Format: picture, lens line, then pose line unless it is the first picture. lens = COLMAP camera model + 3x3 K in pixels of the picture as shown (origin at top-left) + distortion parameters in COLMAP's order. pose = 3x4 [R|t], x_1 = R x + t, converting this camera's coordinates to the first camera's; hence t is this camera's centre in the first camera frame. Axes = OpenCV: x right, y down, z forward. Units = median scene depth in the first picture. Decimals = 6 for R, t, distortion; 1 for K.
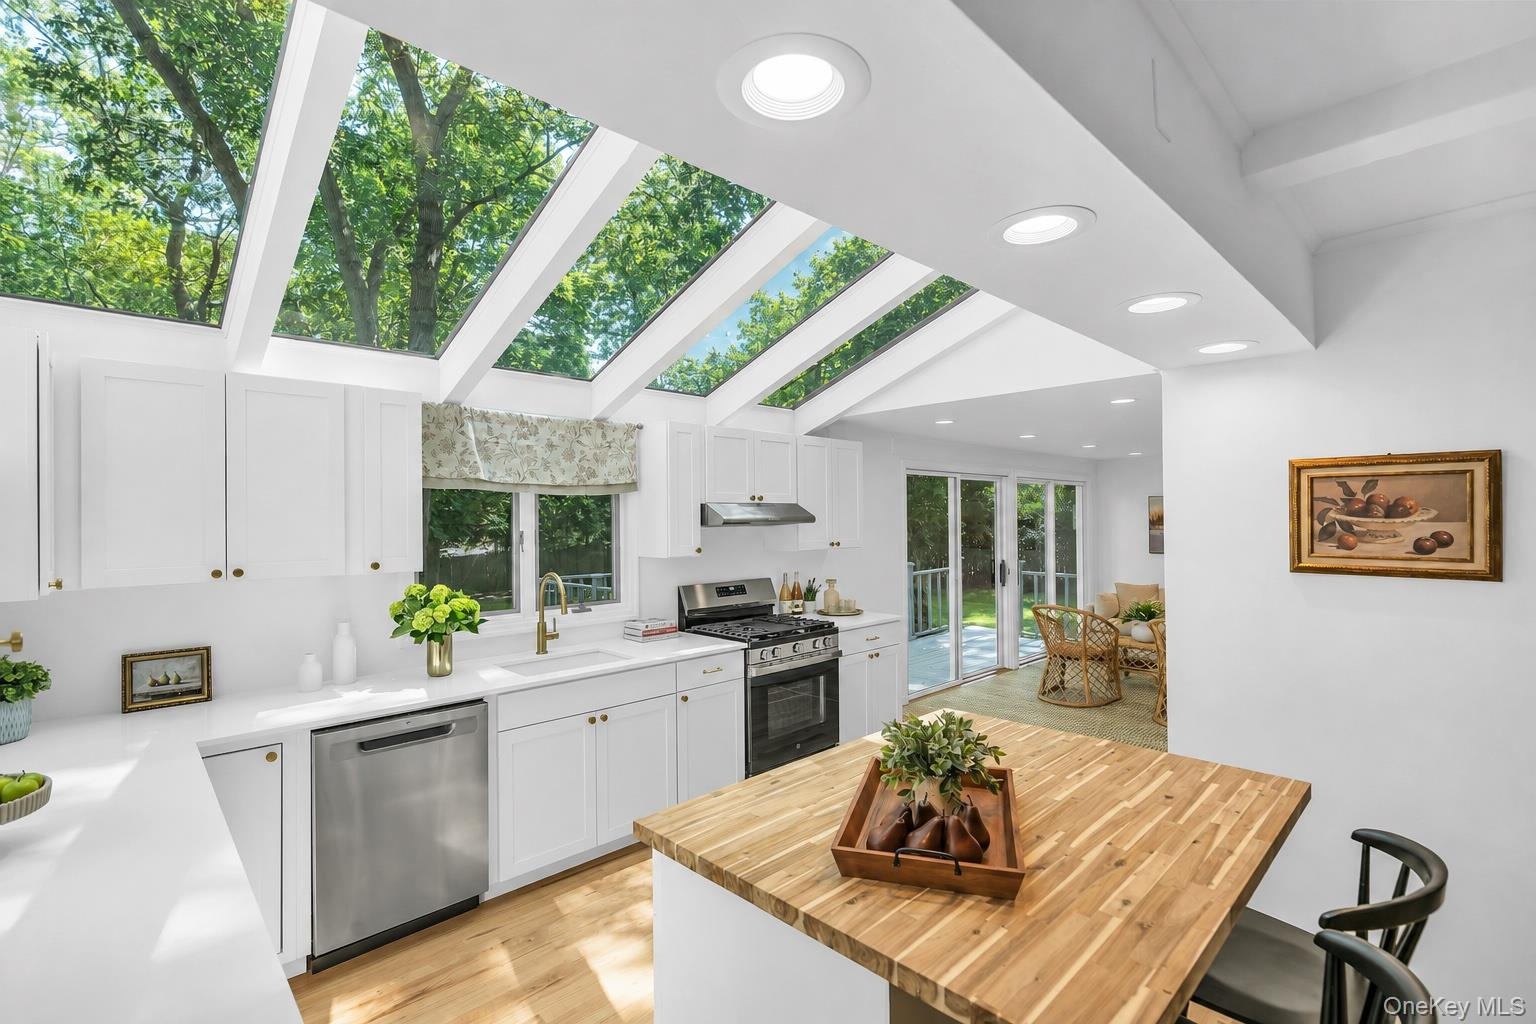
lens RADIAL K [[716.1, 0, 768.0], [0, 716.1, 512.0], [0, 0, 1]] dist [-0.001054, -0.000171]
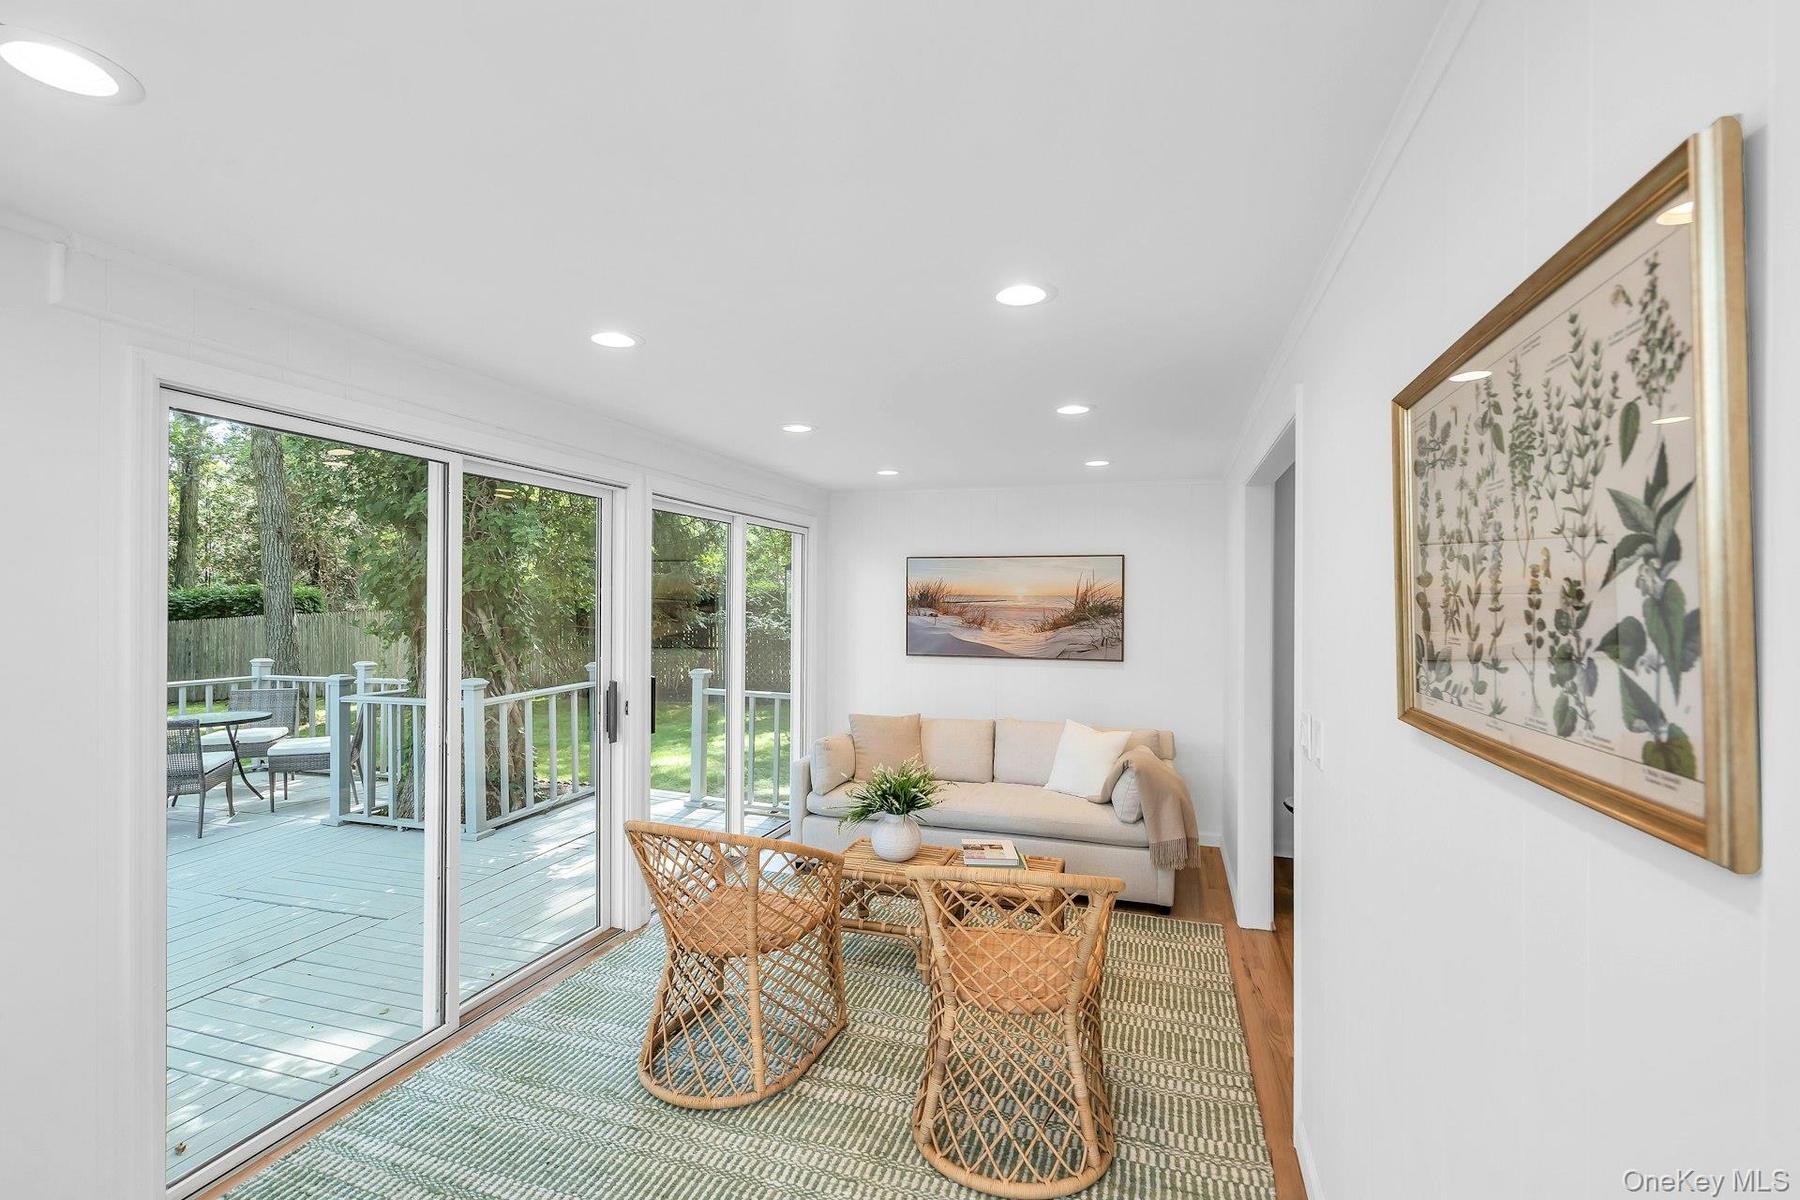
lens RADIAL K [[809.6, 0, 900.0], [0, 809.6, 600.0], [0, 0, 1]] dist [0.031694, 0.000077]
pose [[0.887960, 0.010751, 0.459795, 0.264220], [-0.011074, 0.999937, -0.001995, 0.019304], [-0.459787, -0.003320, 0.888023, 0.496260]]
